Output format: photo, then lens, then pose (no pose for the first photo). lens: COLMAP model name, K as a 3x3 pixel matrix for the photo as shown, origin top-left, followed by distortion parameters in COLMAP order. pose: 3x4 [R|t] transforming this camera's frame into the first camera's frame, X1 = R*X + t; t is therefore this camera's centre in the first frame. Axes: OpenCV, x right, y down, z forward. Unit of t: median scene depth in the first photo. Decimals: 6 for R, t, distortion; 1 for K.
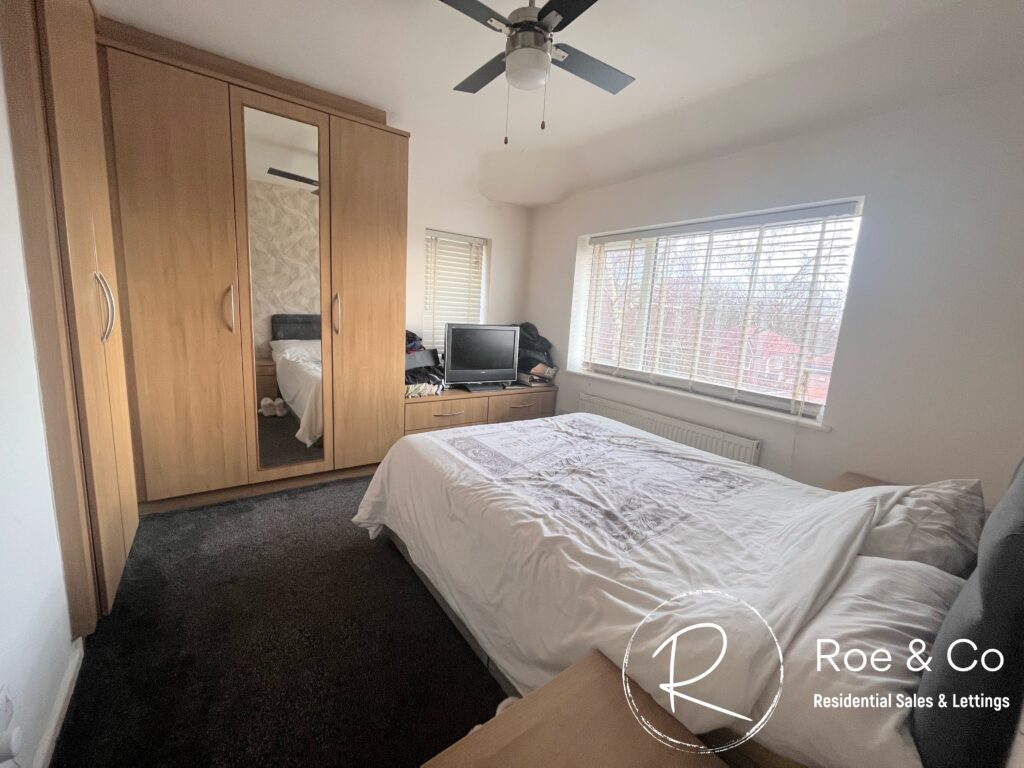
lens RADIAL K [[411.8, 0, 511.3], [0, 411.8, 381.0], [0, 0, 1]] dist [-0.001670, -0.000082]
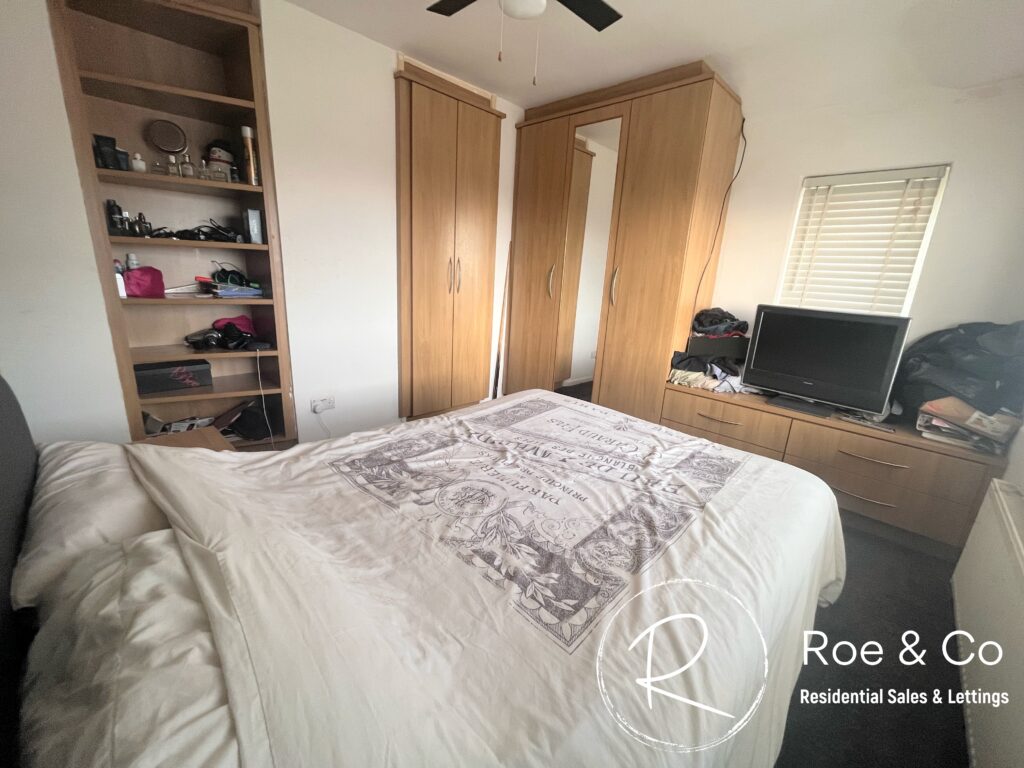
lens RADIAL K [[411.8, 0, 511.6], [0, 411.8, 381.8], [0, 0, 1]] dist [-0.001670, -0.000082]
pose [[0.178697, 0.207221, -0.961835, 0.876266], [-0.210547, 0.962979, 0.168351, -0.063145], [0.961112, 0.172428, 0.215712, 0.744780]]
